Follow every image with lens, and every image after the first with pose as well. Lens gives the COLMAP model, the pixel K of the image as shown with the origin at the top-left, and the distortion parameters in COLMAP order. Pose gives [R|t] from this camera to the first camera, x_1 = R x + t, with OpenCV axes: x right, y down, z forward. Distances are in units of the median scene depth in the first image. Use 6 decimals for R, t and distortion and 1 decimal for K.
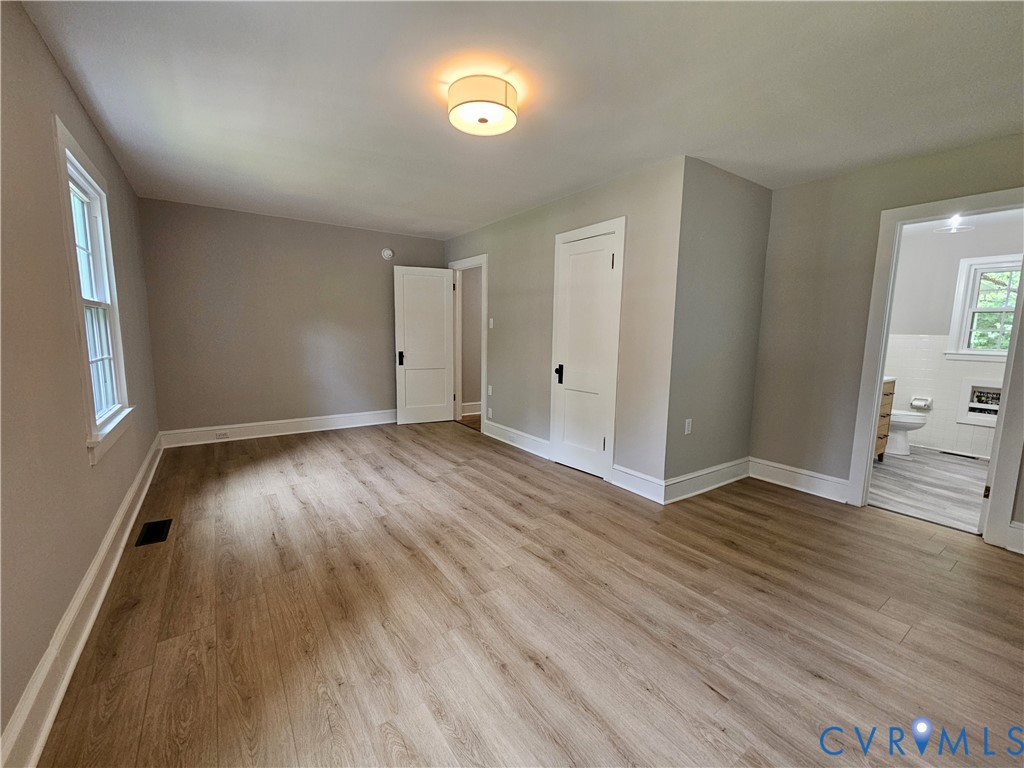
lens RADIAL K [[426.2, 0, 511.8], [0, 426.2, 385.0], [0, 0, 1]] dist [0.000350, 0.000277]
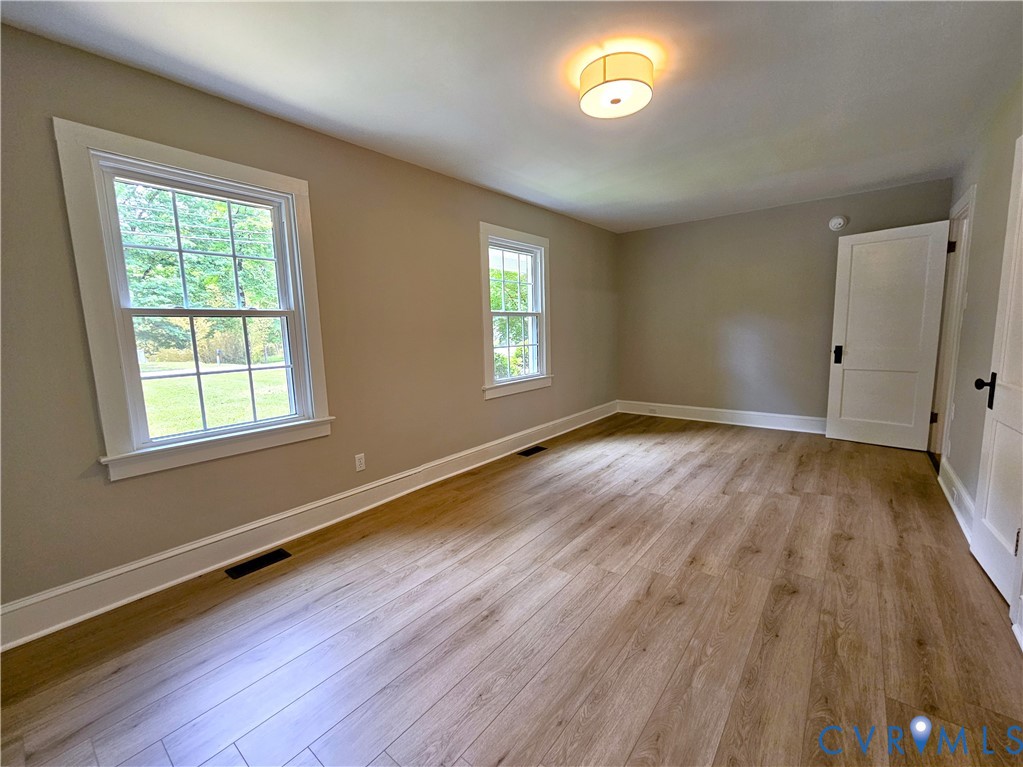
lens RADIAL K [[427.5, 0, 511.5], [0, 427.5, 383.5], [0, 0, 1]] dist [-0.004413, -0.000233]
pose [[0.280138, 0.097872, -0.954958, 0.546062], [-0.091636, 0.992973, 0.074887, -0.023149], [0.955576, 0.066530, 0.287138, 0.347961]]
